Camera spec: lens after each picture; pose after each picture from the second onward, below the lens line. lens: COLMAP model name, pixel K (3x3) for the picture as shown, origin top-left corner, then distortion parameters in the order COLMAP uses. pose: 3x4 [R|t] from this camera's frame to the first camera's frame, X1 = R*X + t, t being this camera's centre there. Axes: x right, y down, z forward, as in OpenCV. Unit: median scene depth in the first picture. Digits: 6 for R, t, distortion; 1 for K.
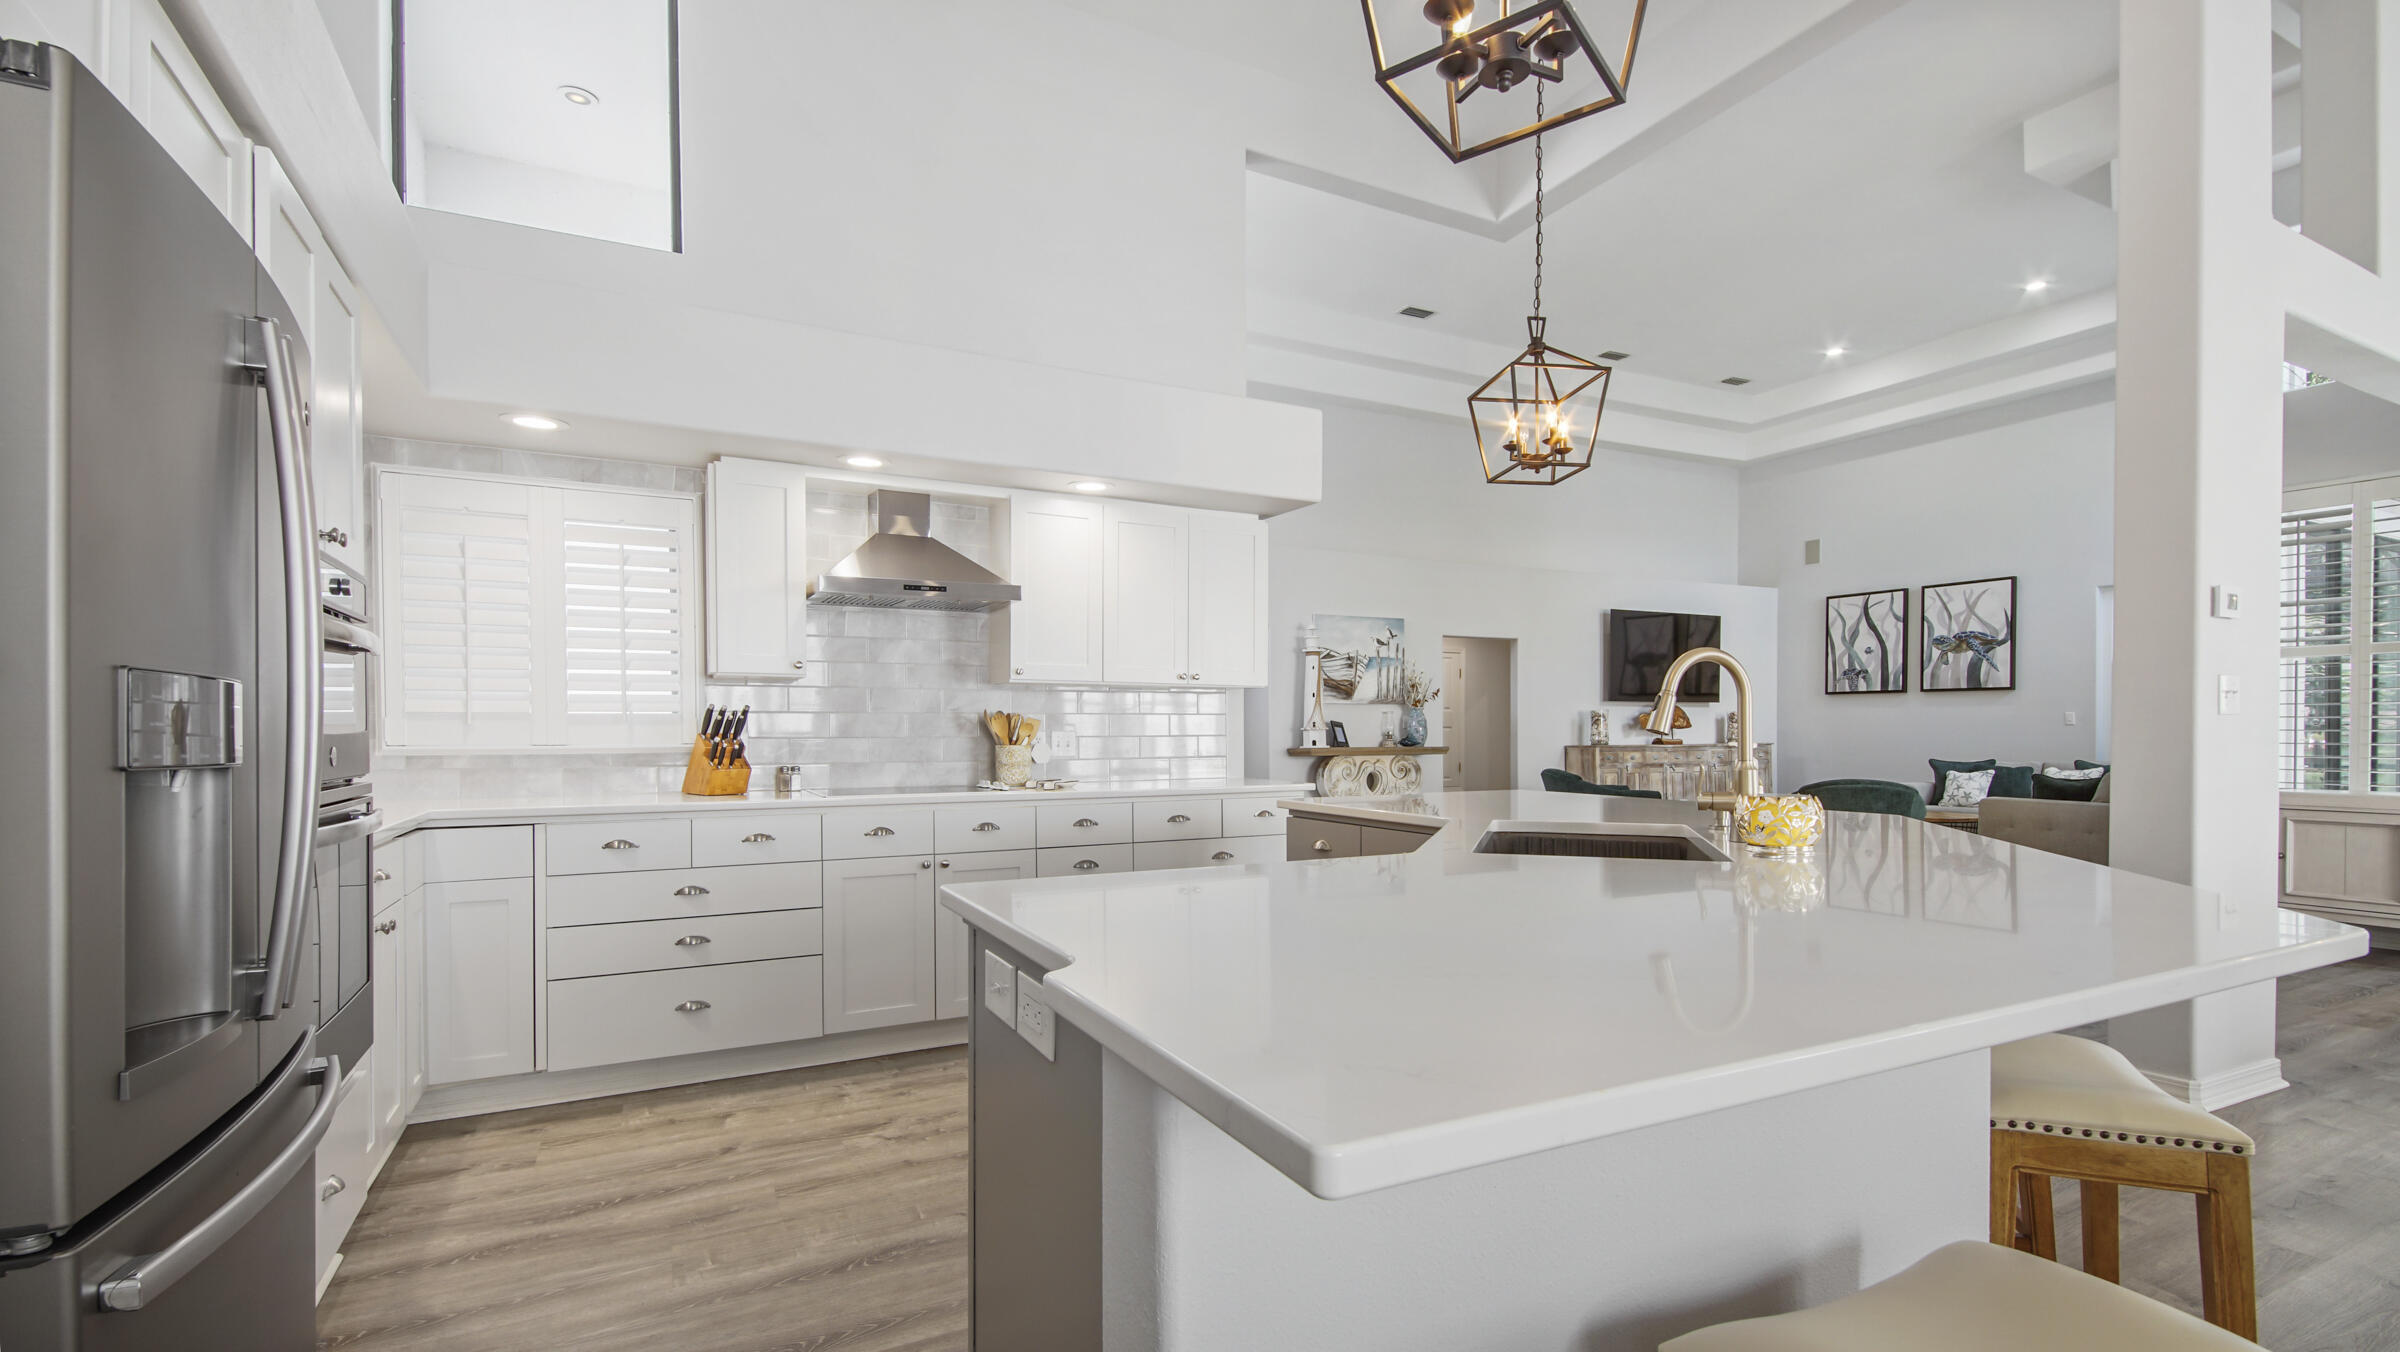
lens RADIAL K [[1048.3, 0, 1171.5], [0, 1048.3, 724.3], [0, 0, 1]] dist [0.024828, -0.000067]
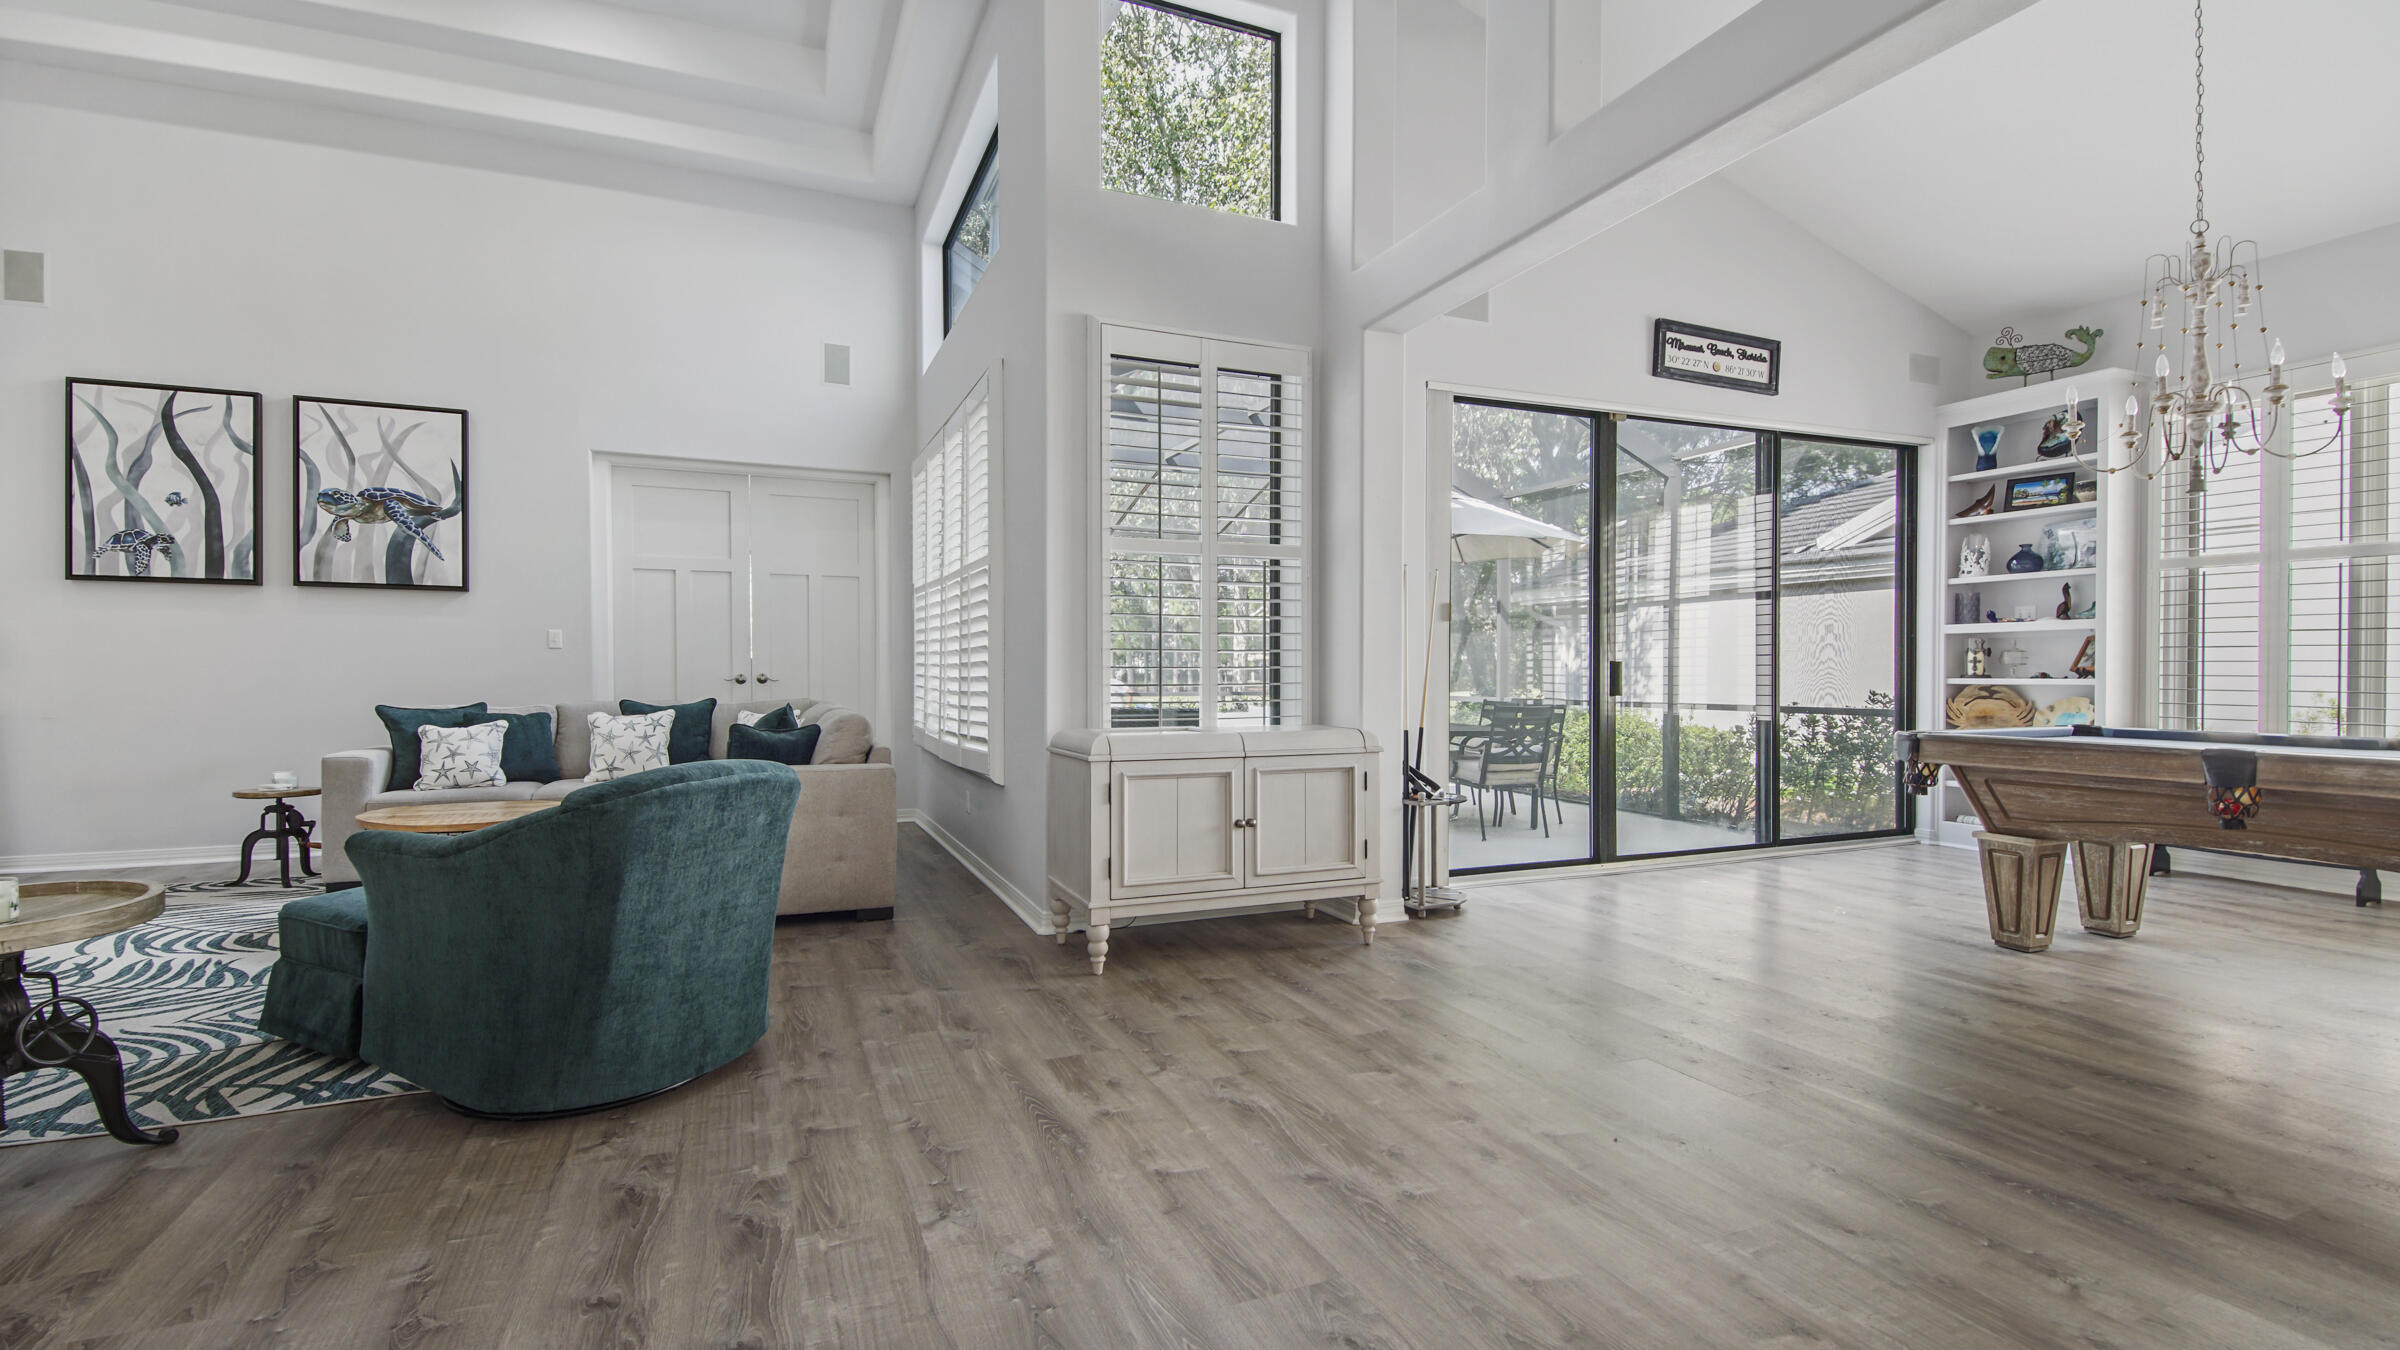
lens RADIAL K [[1077.3, 0, 1195.8], [0, 1077.3, 686.6], [0, 0, 1]] dist [0.035767, -0.020068]
pose [[0.026999, -0.012368, 0.999559, 0.143706], [-0.005288, 0.999908, 0.012515, 0.012323], [-0.999621, -0.005624, 0.026932, 0.503775]]
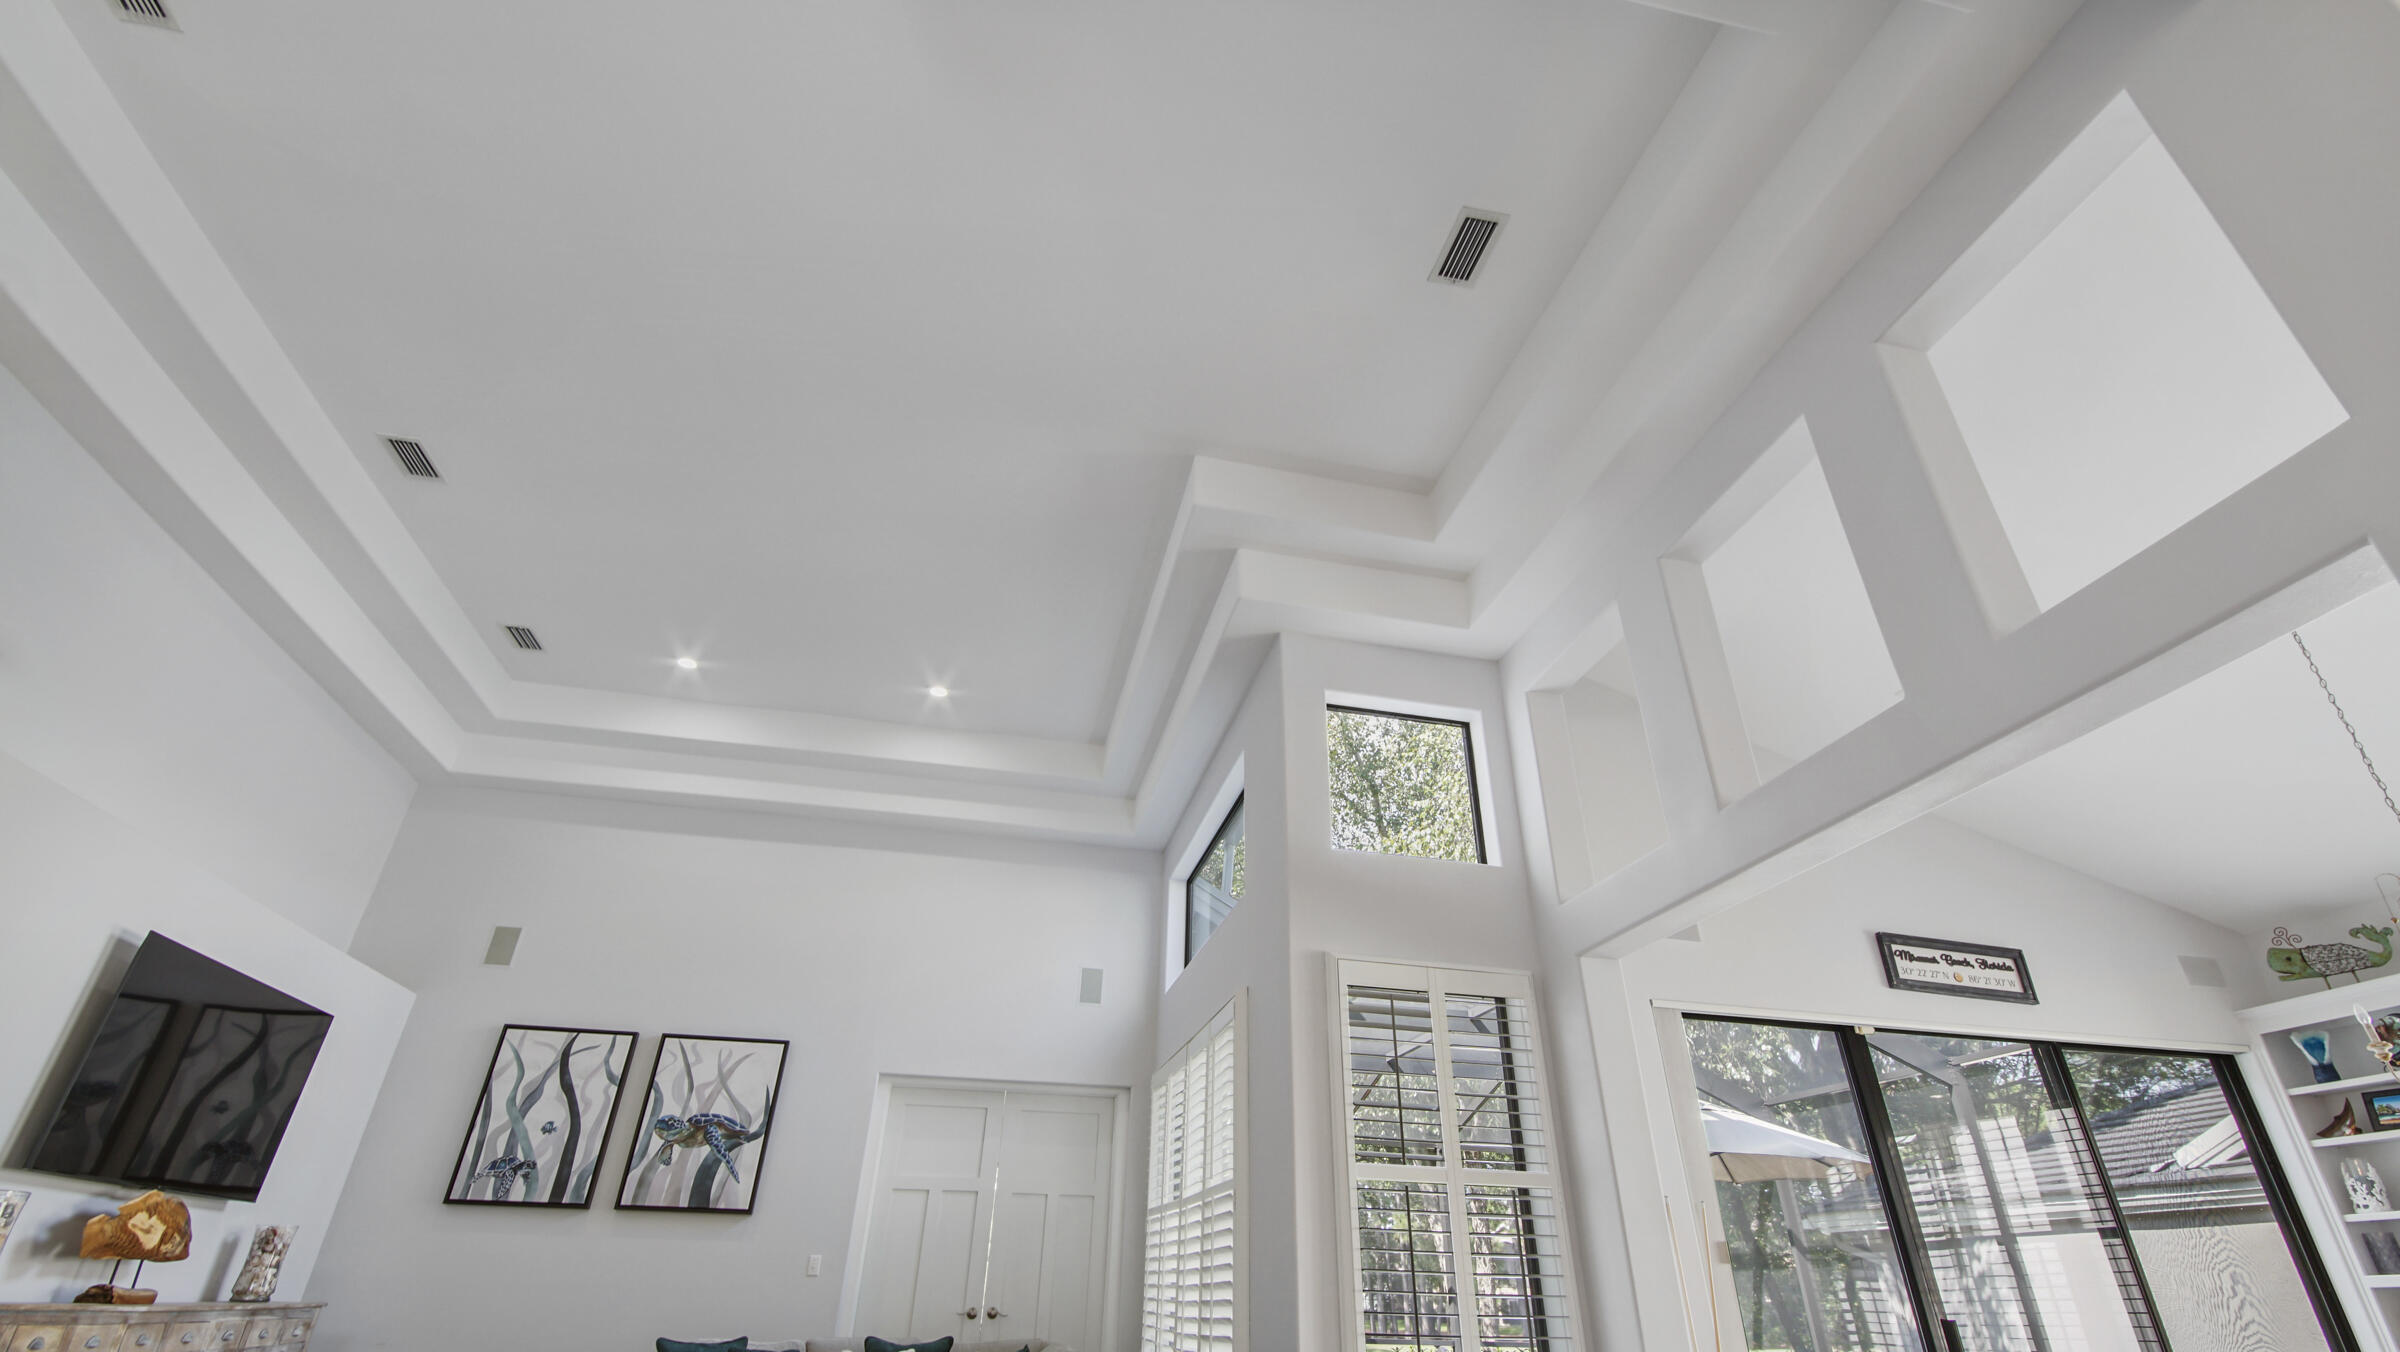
lens RADIAL K [[1068.2, 0, 1196.7], [0, 1068.2, 687.0], [0, 0, 1]] dist [0.036189, -0.019182]
pose [[0.213738, 0.490306, 0.844935, 0.094646], [-0.025677, 0.867444, -0.496873, 0.010006], [-0.976553, 0.084506, 0.197995, 0.508893]]
